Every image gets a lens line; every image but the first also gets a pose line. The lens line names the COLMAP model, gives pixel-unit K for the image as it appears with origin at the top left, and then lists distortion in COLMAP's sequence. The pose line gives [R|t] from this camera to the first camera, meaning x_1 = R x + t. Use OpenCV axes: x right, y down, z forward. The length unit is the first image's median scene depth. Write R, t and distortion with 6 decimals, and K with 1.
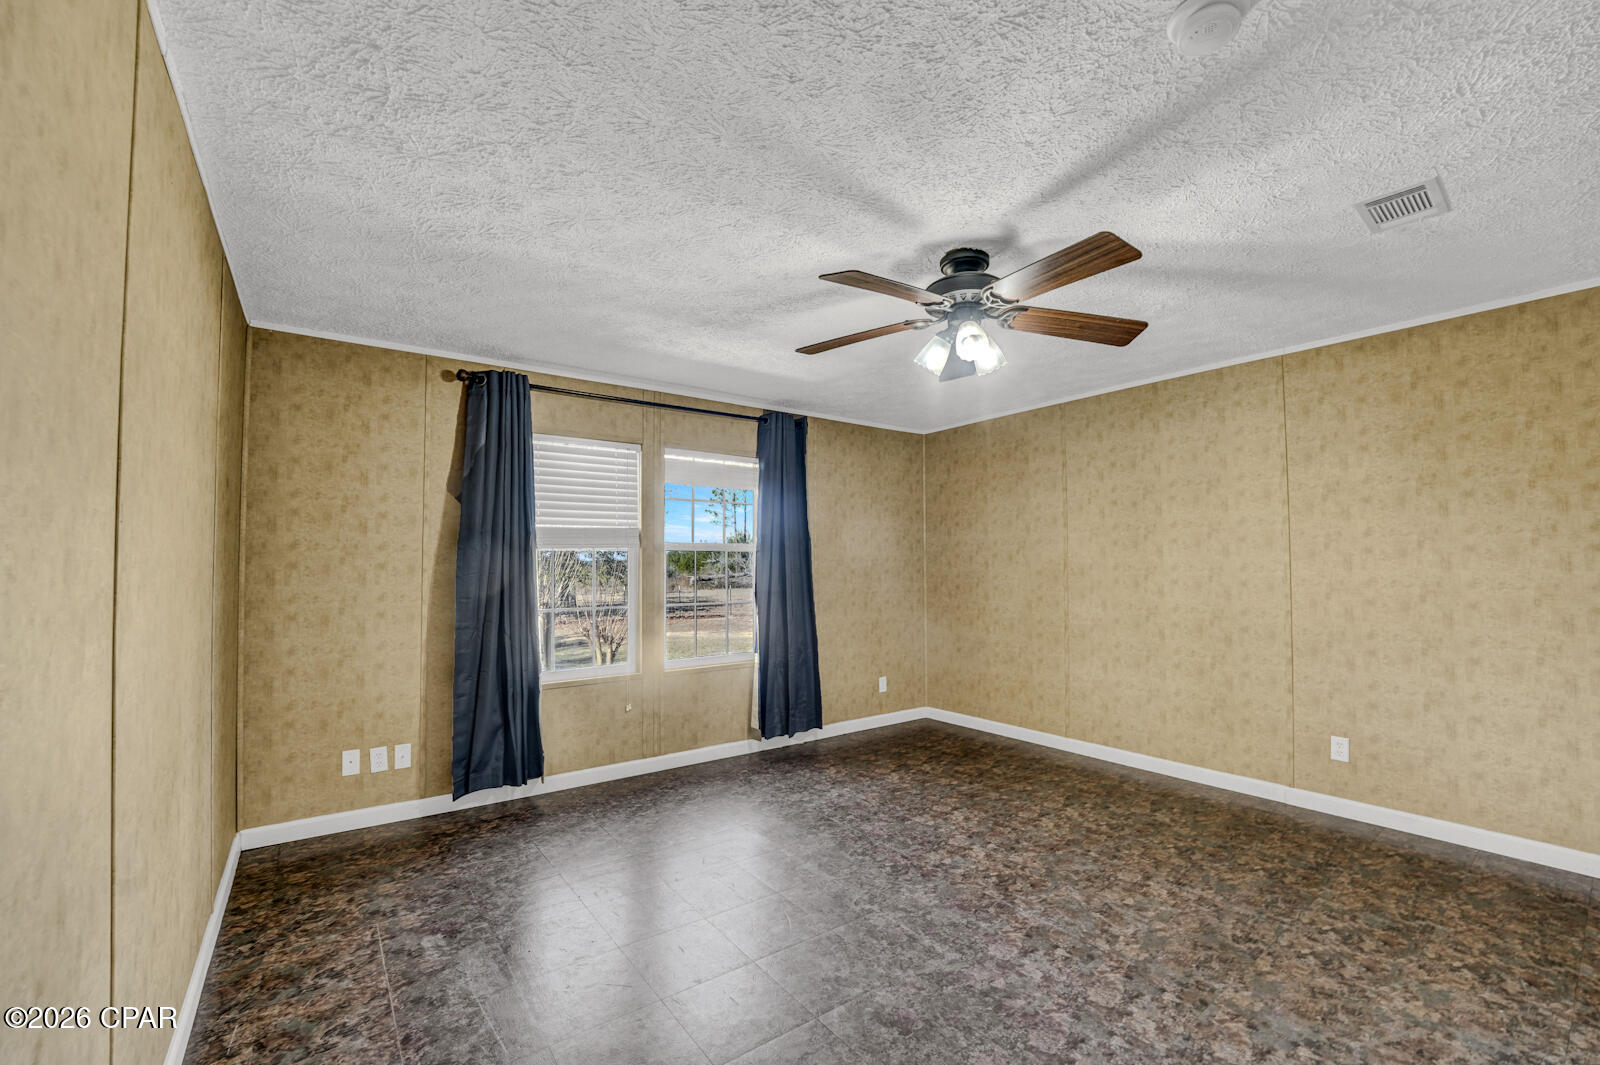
lens RADIAL K [[650.7, 0, 787.0], [0, 650.7, 538.6], [0, 0, 1]] dist [-0.028431, 0.002795]
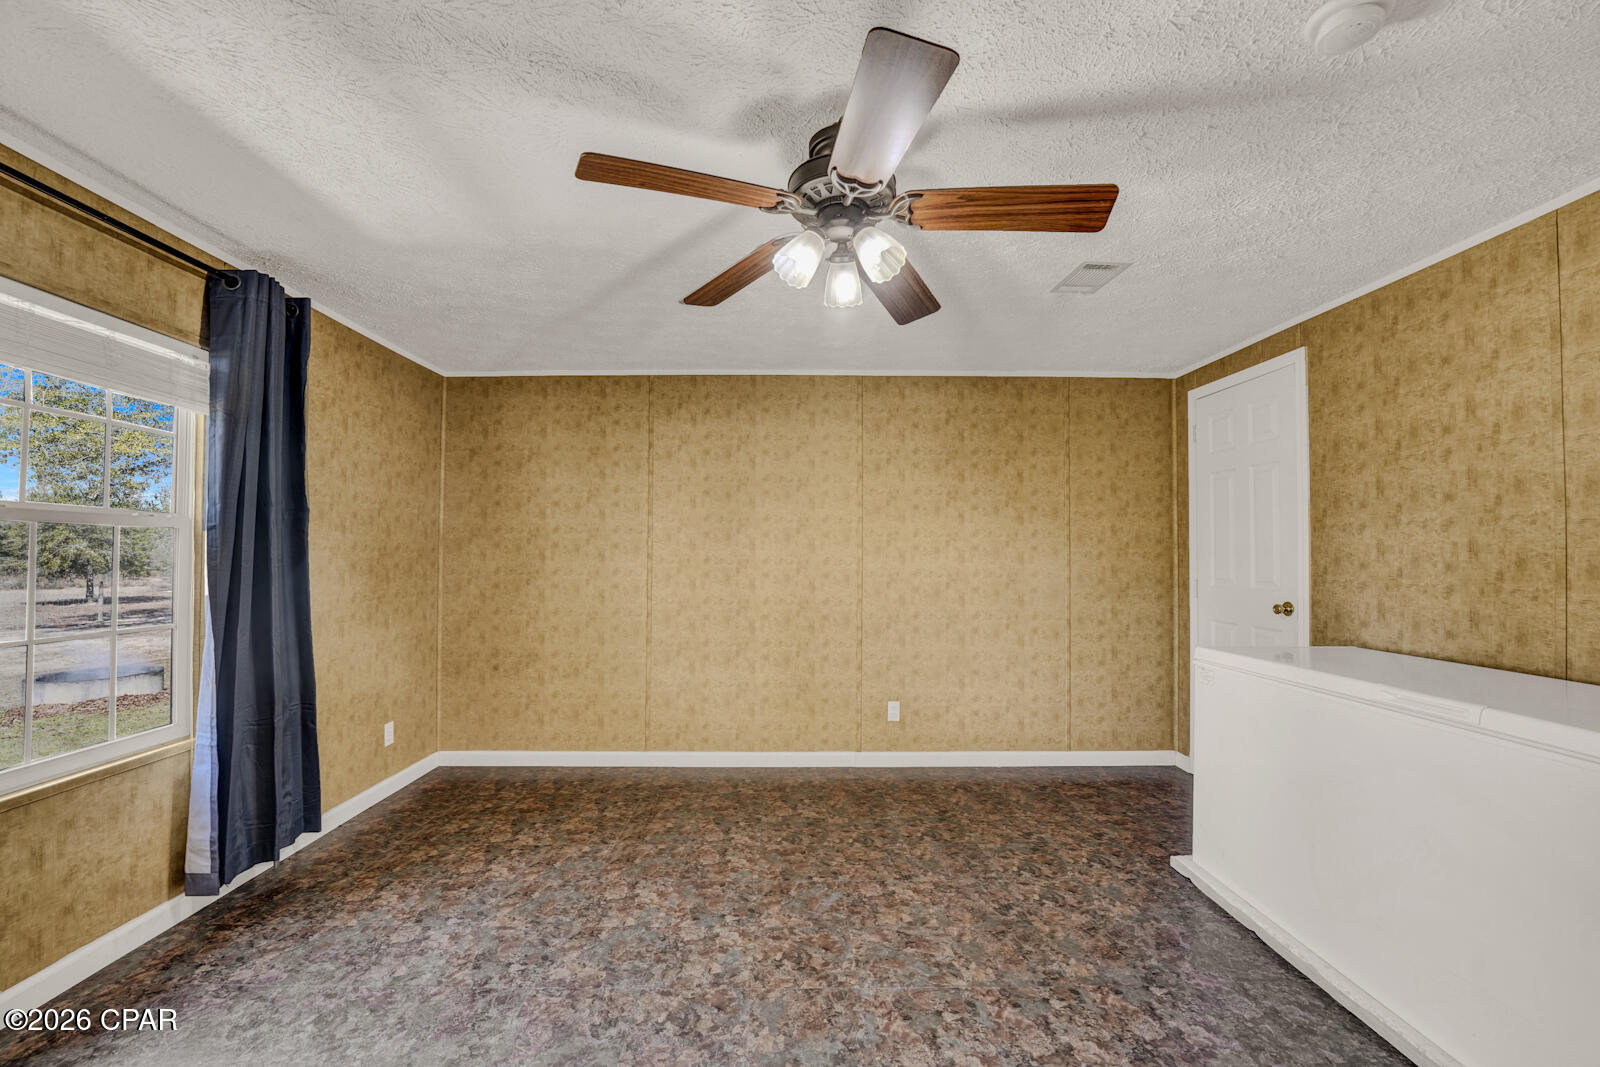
lens RADIAL K [[650.7, 0, 787.0], [0, 650.7, 539.6], [0, 0, 1]] dist [-0.028431, 0.002795]
pose [[0.578584, 0.026527, 0.815191, -0.236572], [-0.037916, 0.999265, -0.005606, 0.017320], [-0.814741, -0.027665, 0.579165, 0.414894]]
